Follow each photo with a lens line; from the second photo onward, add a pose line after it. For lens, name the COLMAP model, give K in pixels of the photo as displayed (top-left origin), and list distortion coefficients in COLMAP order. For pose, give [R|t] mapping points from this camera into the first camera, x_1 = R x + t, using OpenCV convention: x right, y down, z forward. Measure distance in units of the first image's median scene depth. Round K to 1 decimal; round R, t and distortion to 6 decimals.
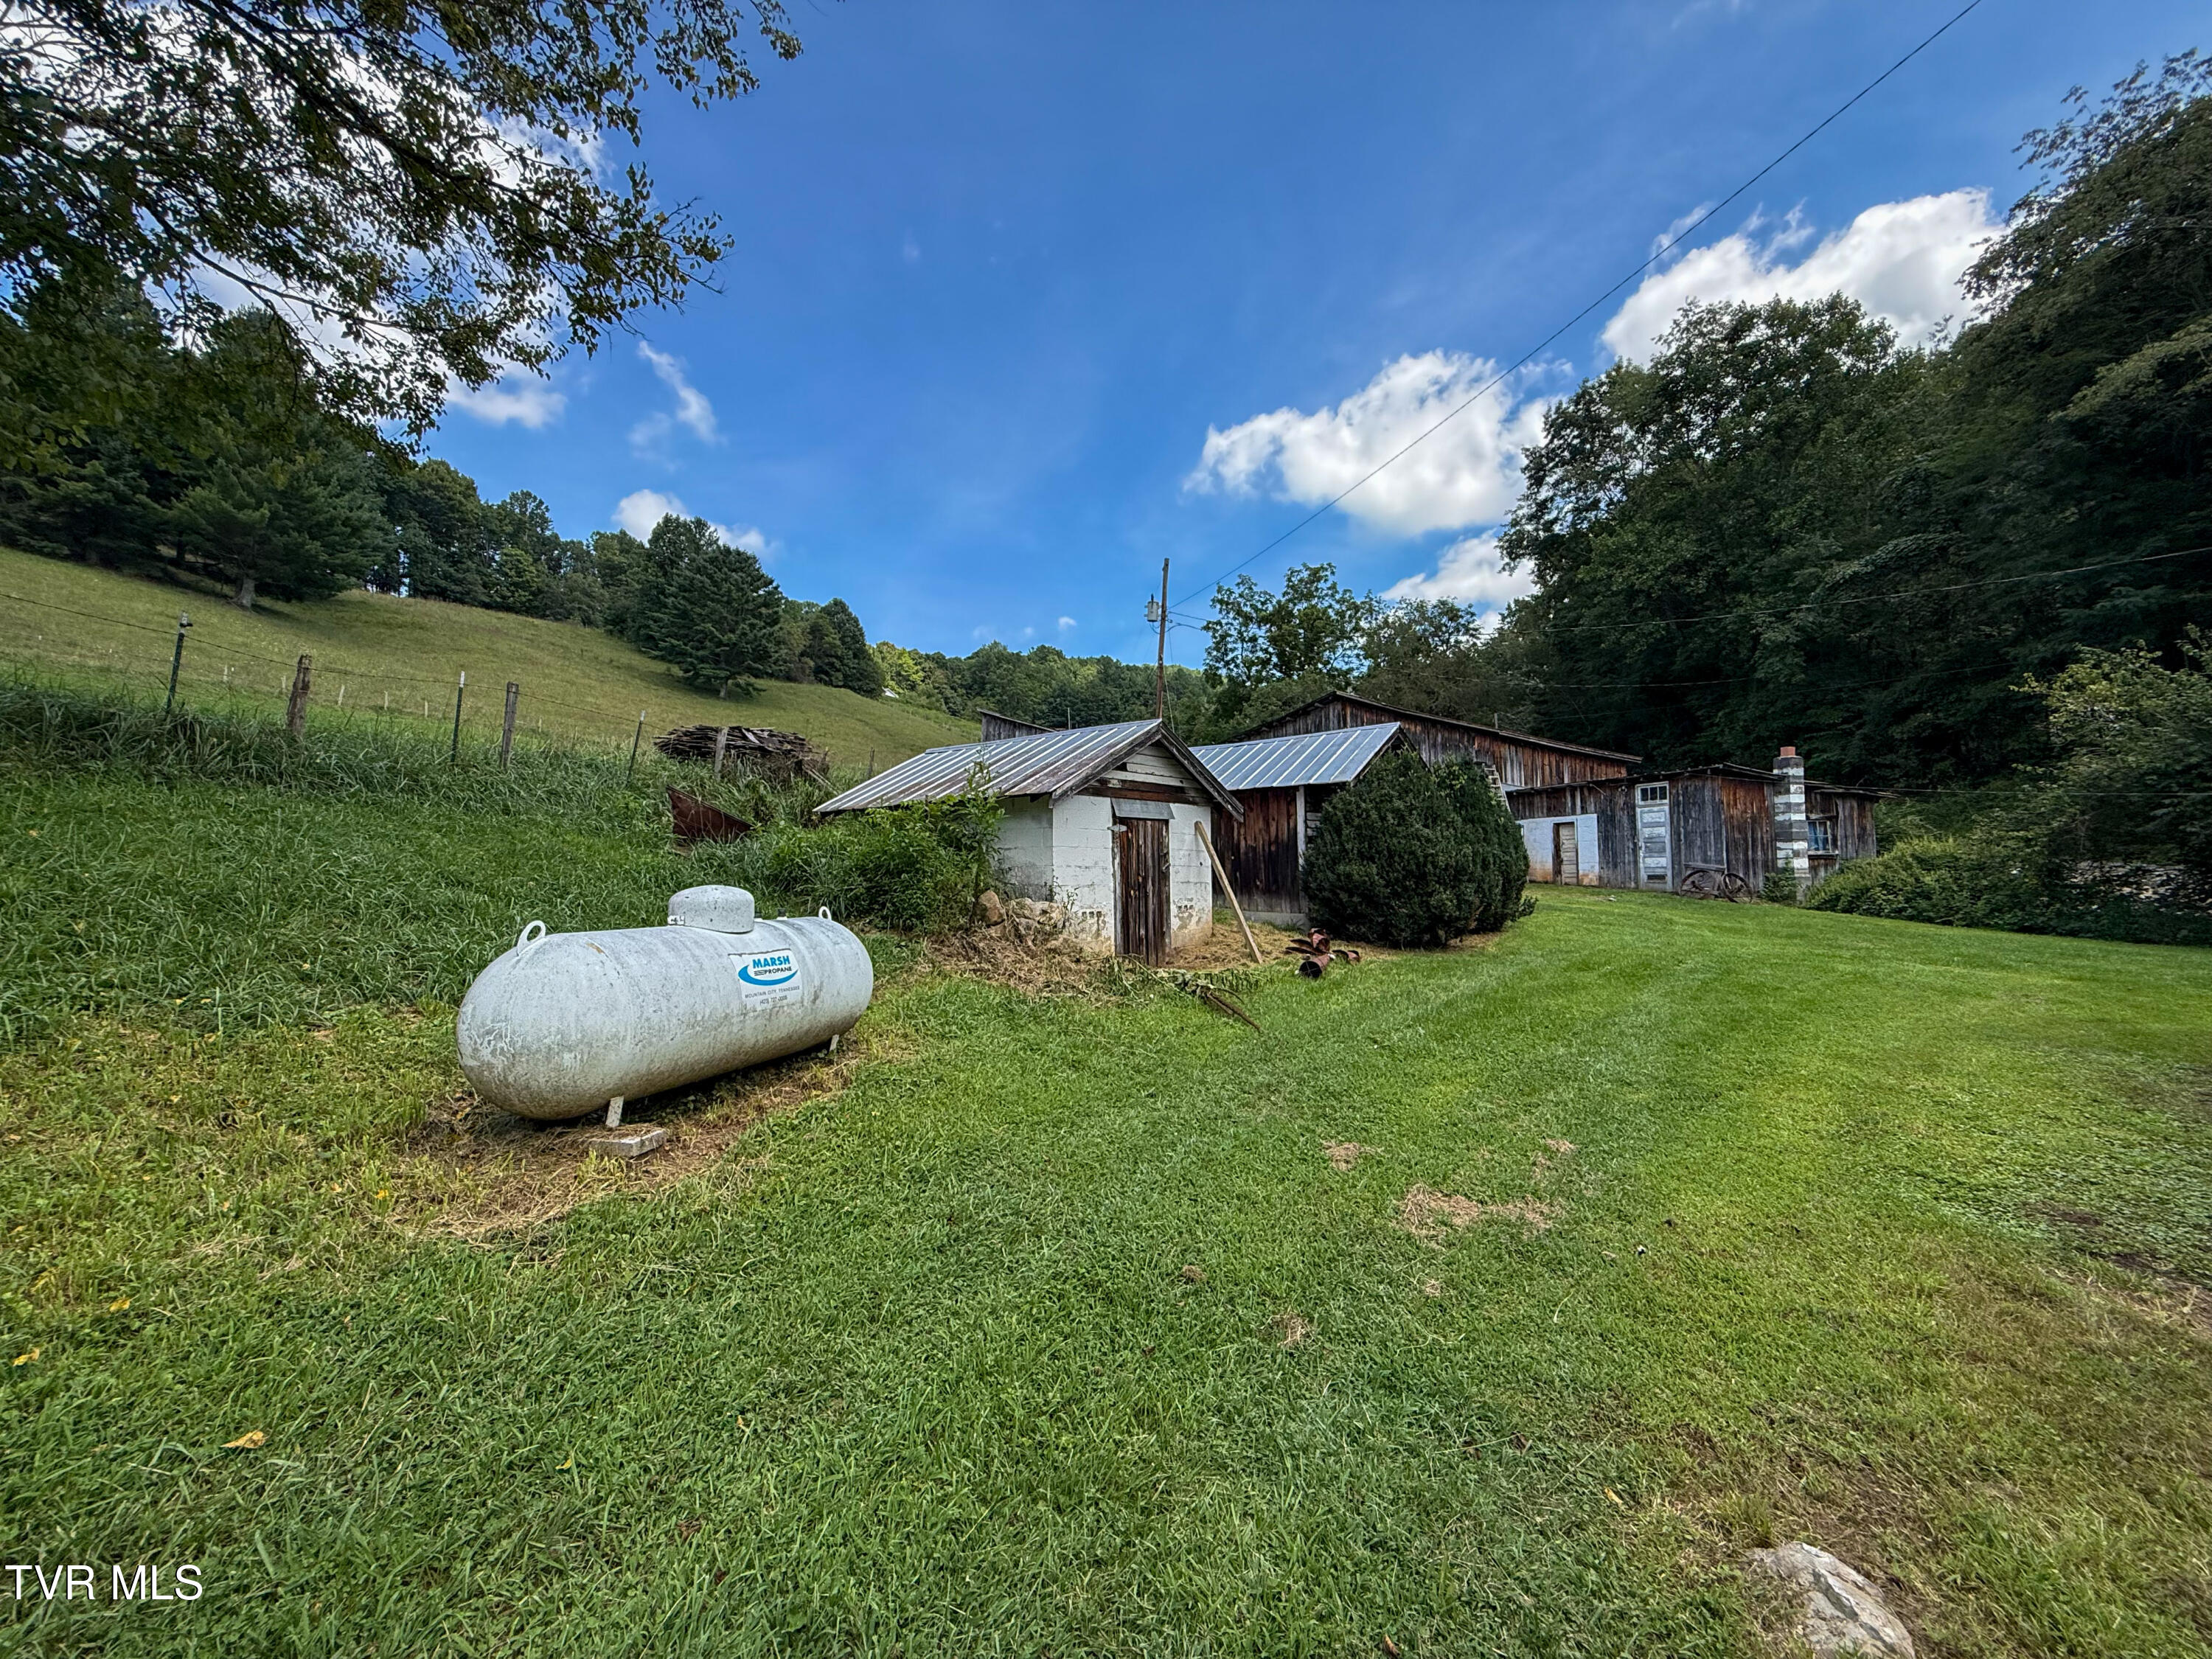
lens RADIAL K [[892.5, 0, 1093.8], [0, 892.5, 822.6], [0, 0, 1]] dist [0.003916, -0.000645]
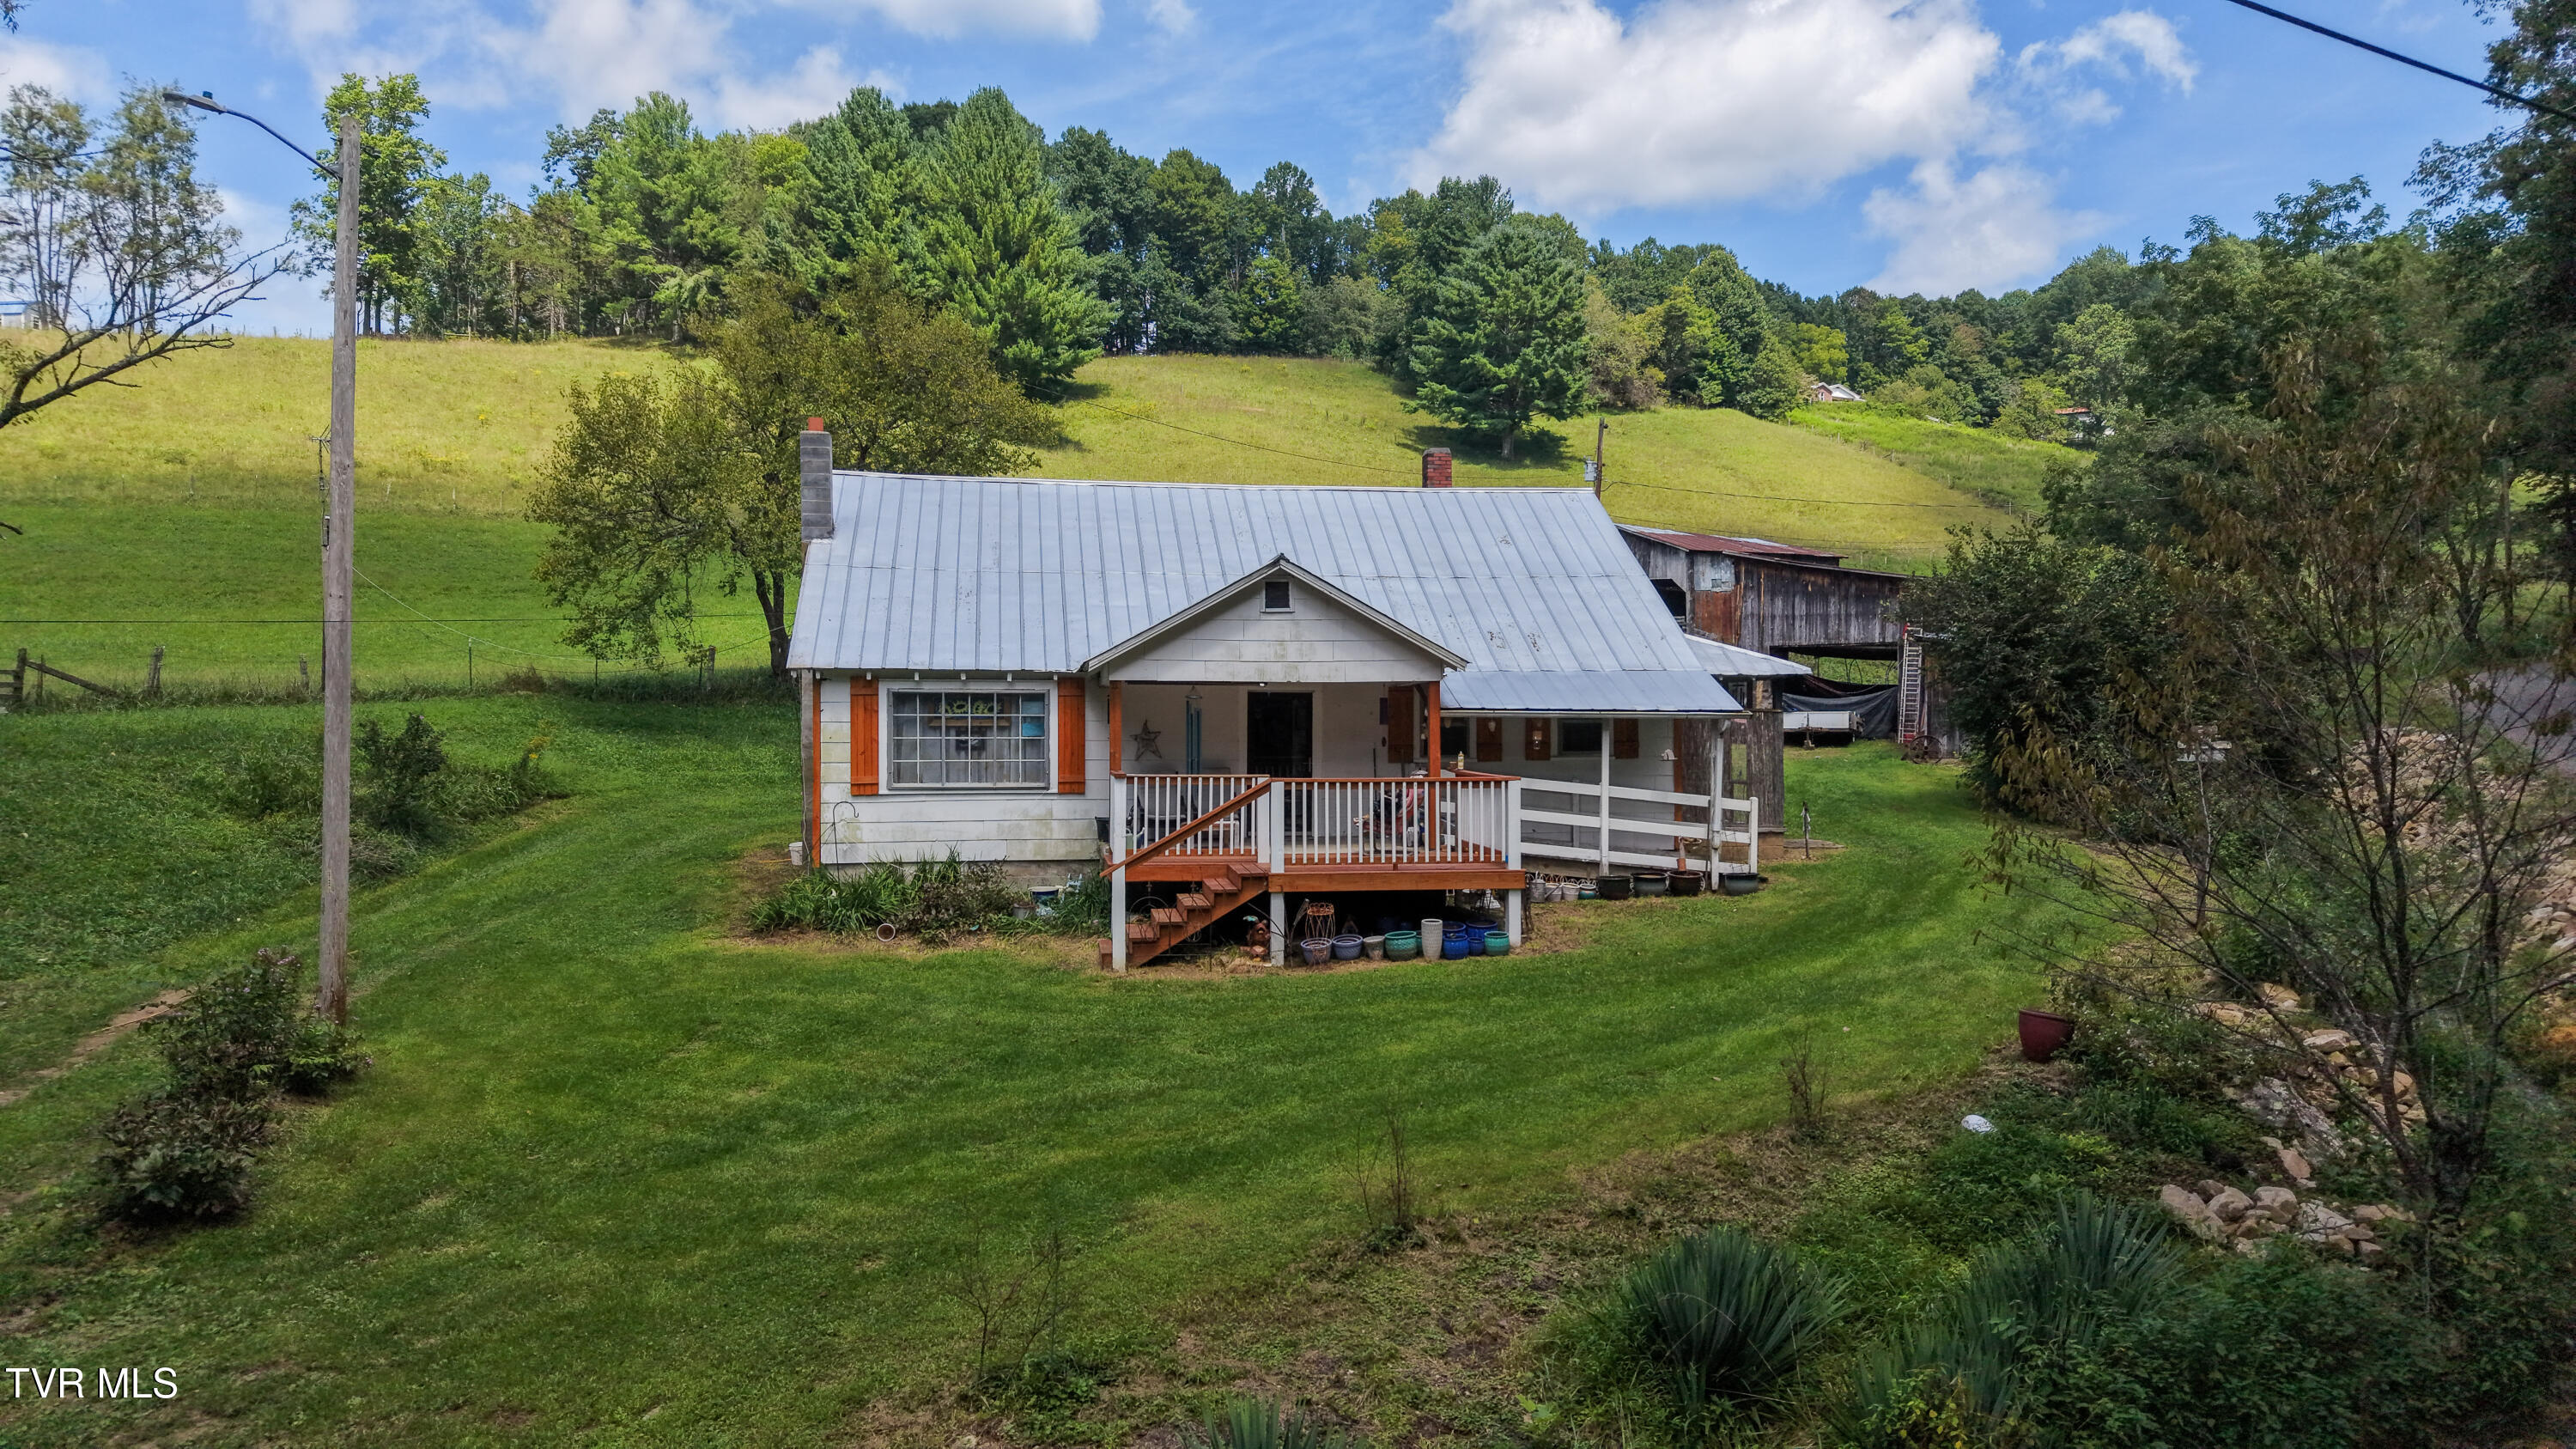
lens RADIAL K [[1727.6, 0, 1277.7], [0, 1727.6, 722.7], [0, 0, 1]] dist [0.038338, -0.033033]
pose [[0.818073, 0.006926, -0.575073, 1.263316], [0.029750, 0.998079, 0.054342, -0.093610], [0.574345, -0.061564, 0.816295, -1.174935]]
